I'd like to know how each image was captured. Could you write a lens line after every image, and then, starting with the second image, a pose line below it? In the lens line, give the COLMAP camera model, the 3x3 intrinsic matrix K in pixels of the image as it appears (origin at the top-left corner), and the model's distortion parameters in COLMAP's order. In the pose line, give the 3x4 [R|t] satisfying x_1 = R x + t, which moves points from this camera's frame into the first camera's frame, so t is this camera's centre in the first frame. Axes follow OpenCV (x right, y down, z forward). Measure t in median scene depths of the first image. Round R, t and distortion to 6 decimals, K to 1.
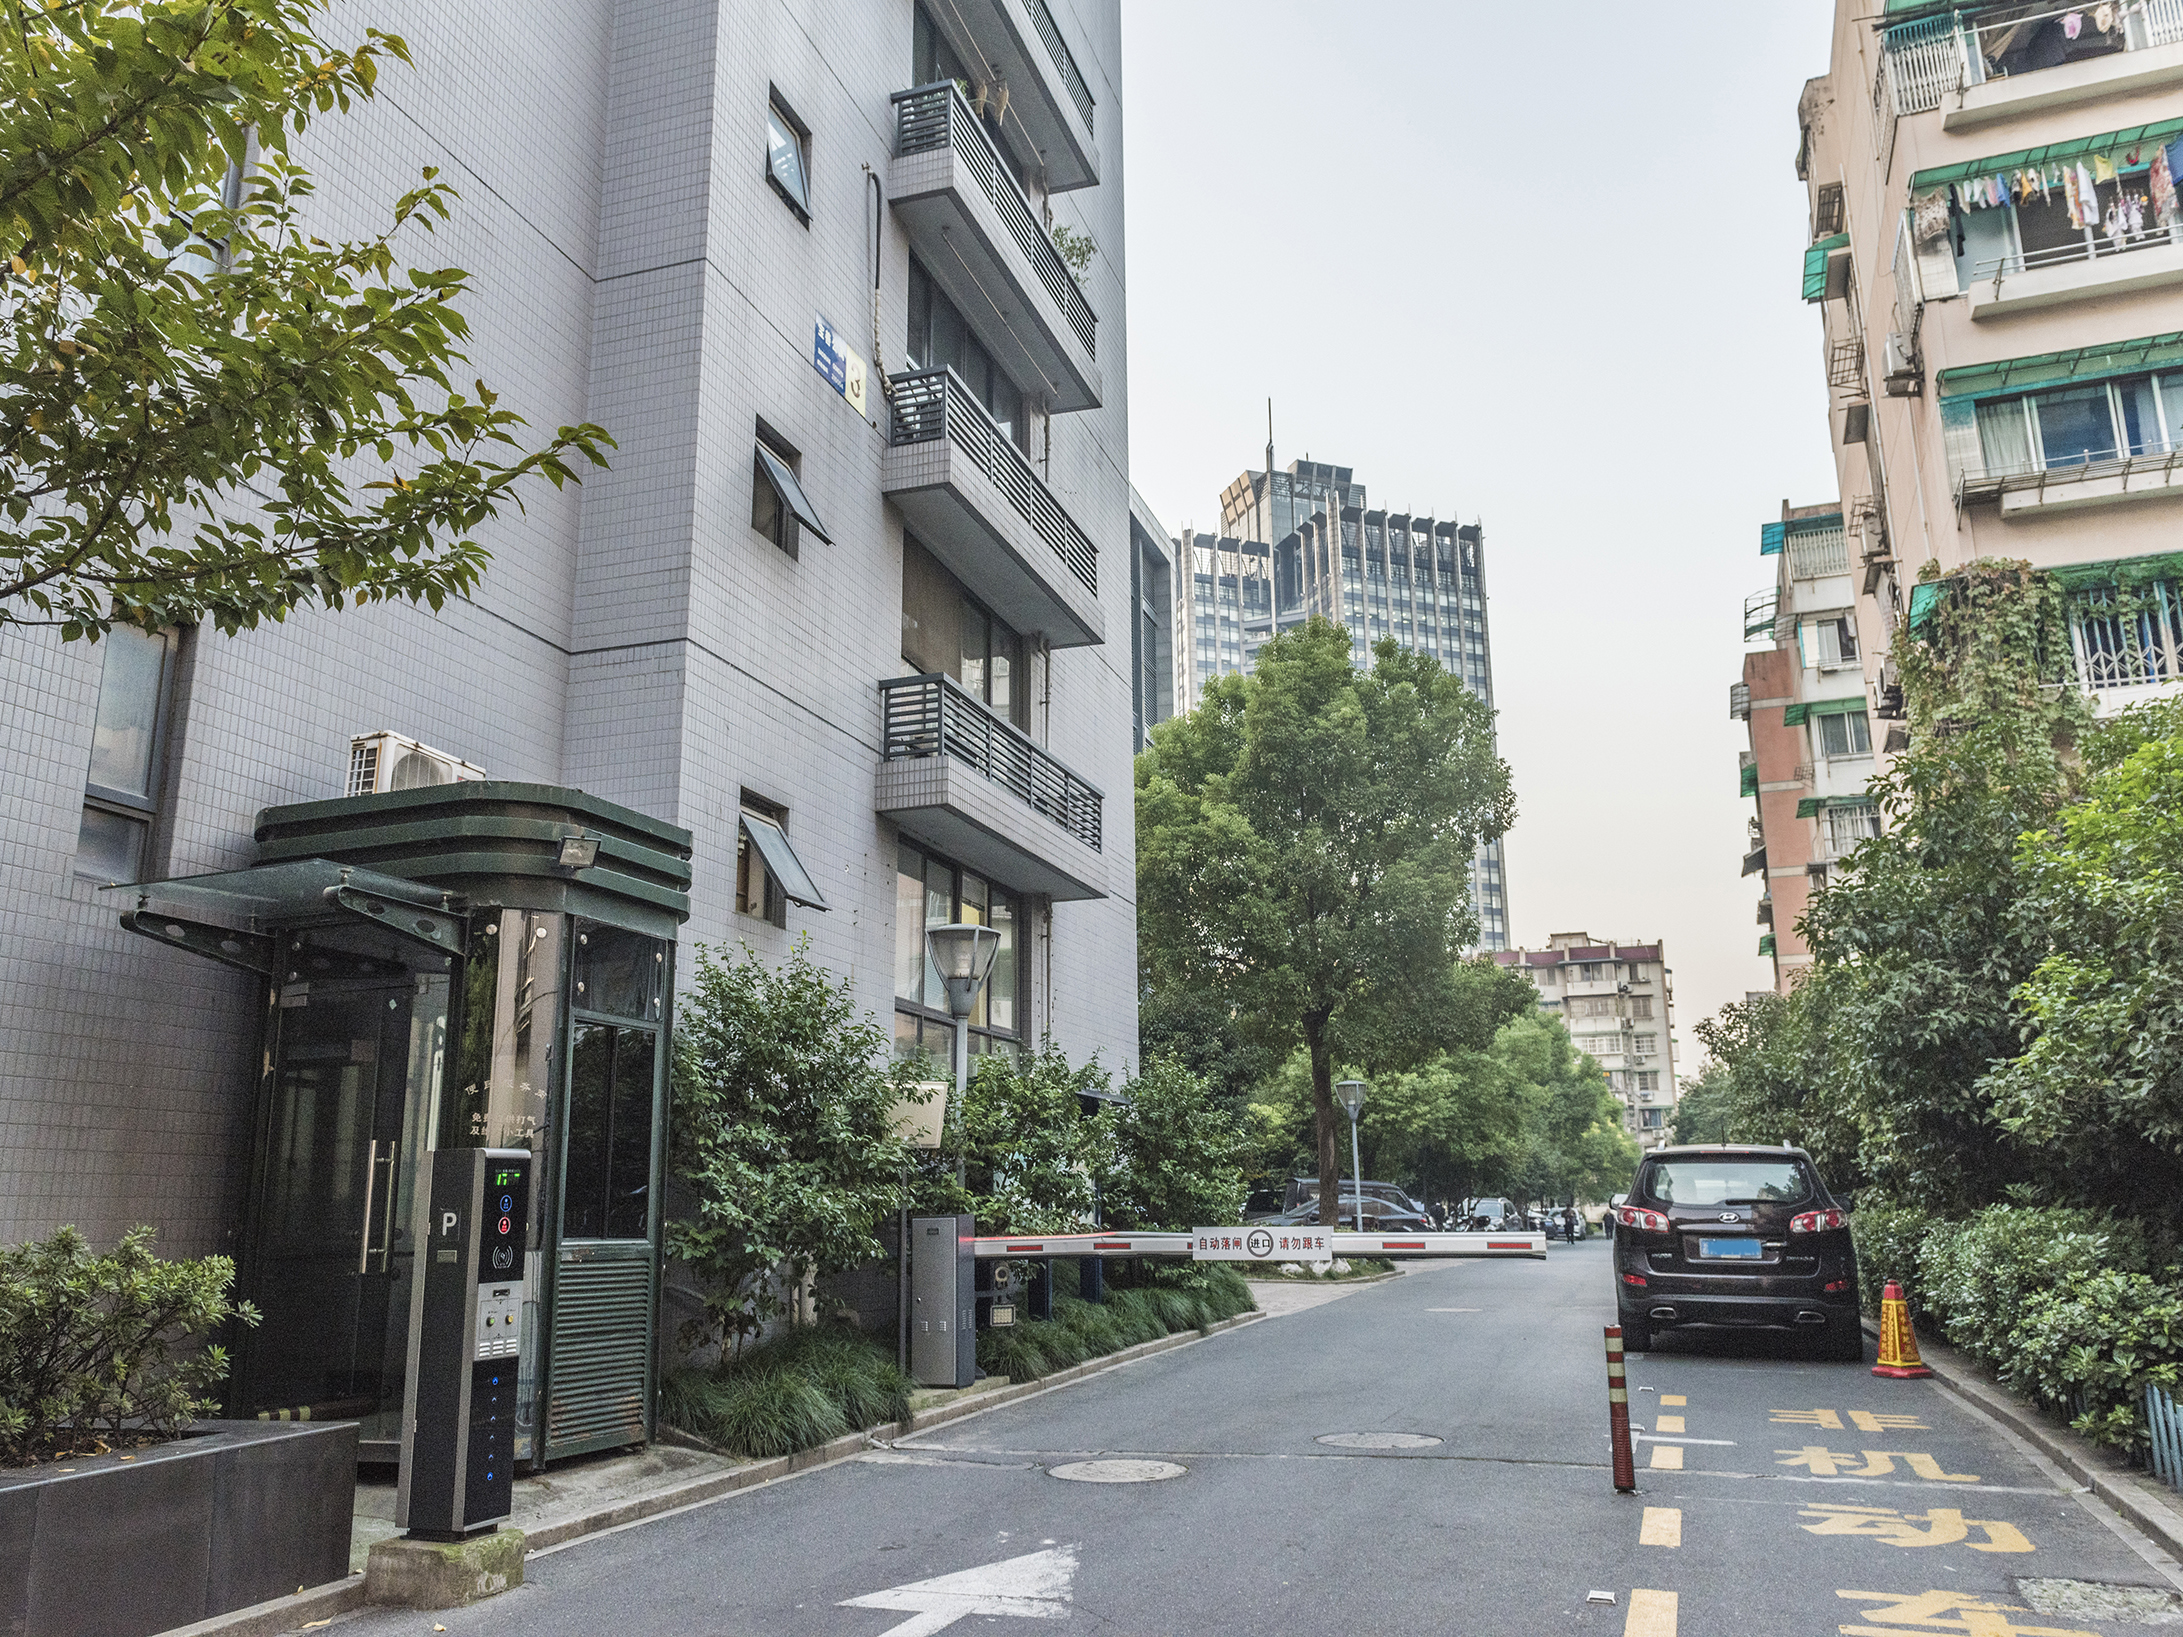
lens RADIAL K [[1643.1, 0, 1091.5], [0, 1643.1, 818.5], [0, 0, 1]] dist [0.003443, -0.012190]
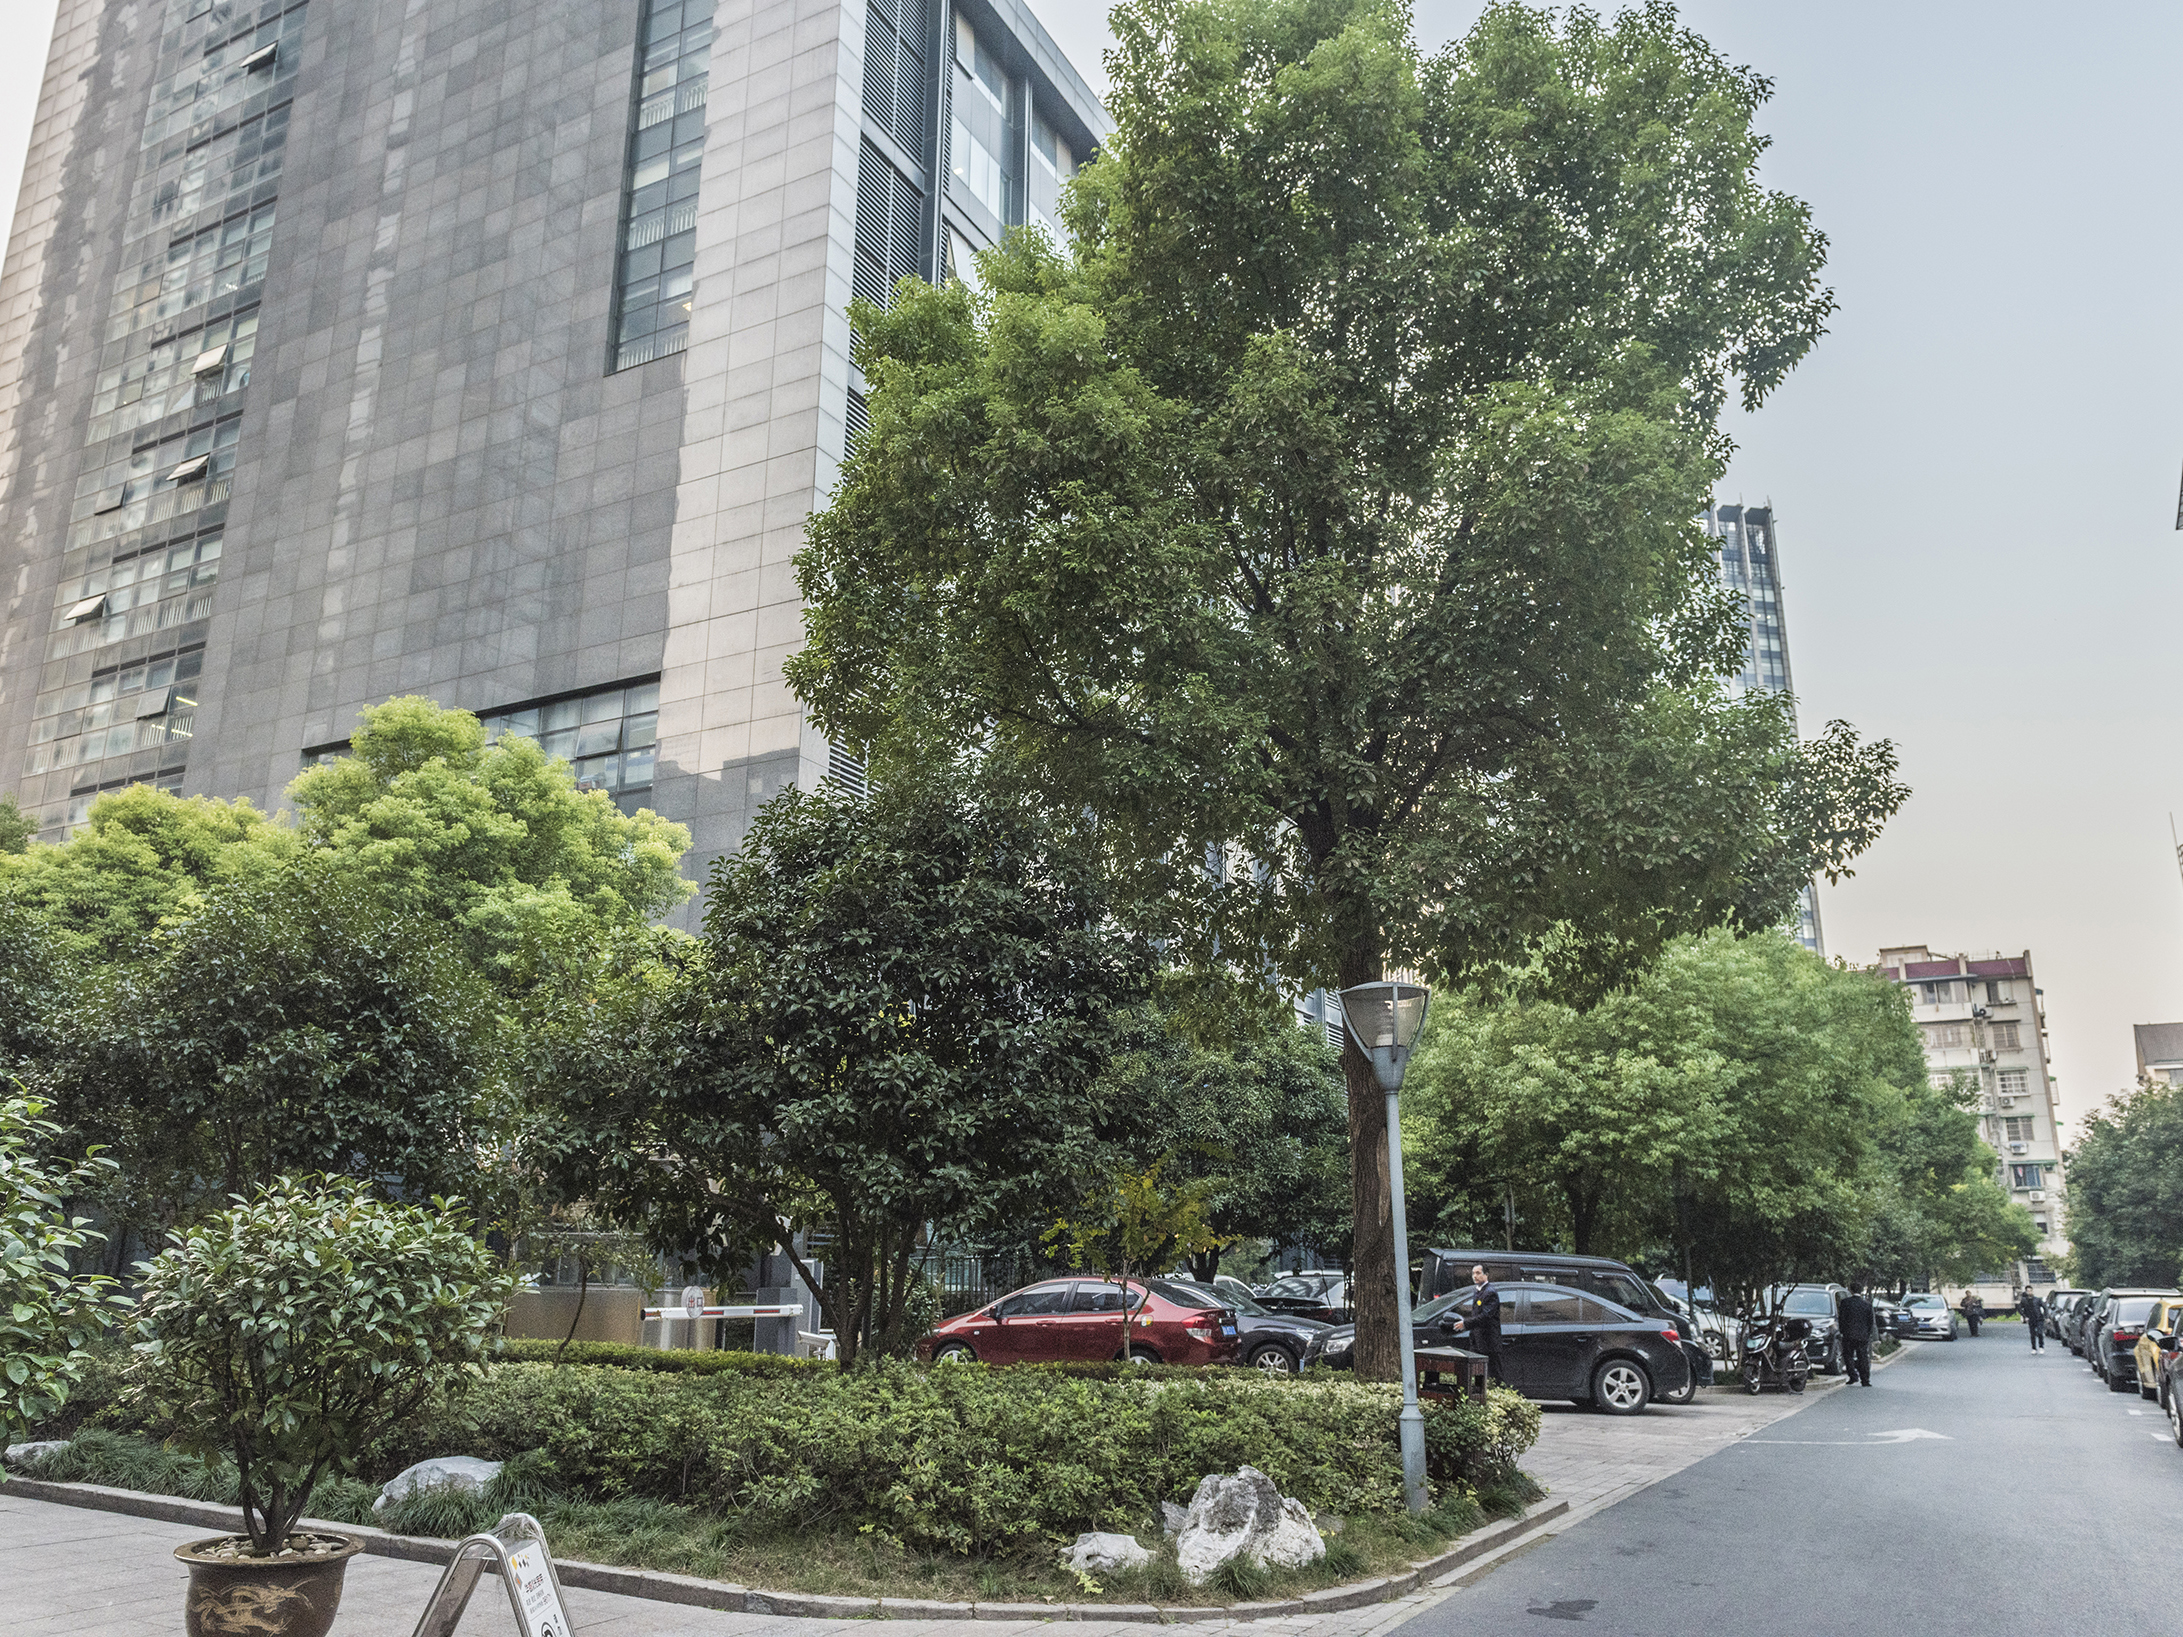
lens RADIAL K [[1643.1, 0, 1091.5], [0, 1643.1, 818.5], [0, 0, 1]] dist [0.003443, -0.012190]
pose [[0.985453, -0.033570, -0.166601, 0.041807], [0.027143, 0.998802, -0.040705, 0.036500], [0.167768, 0.035591, 0.985184, 0.167739]]
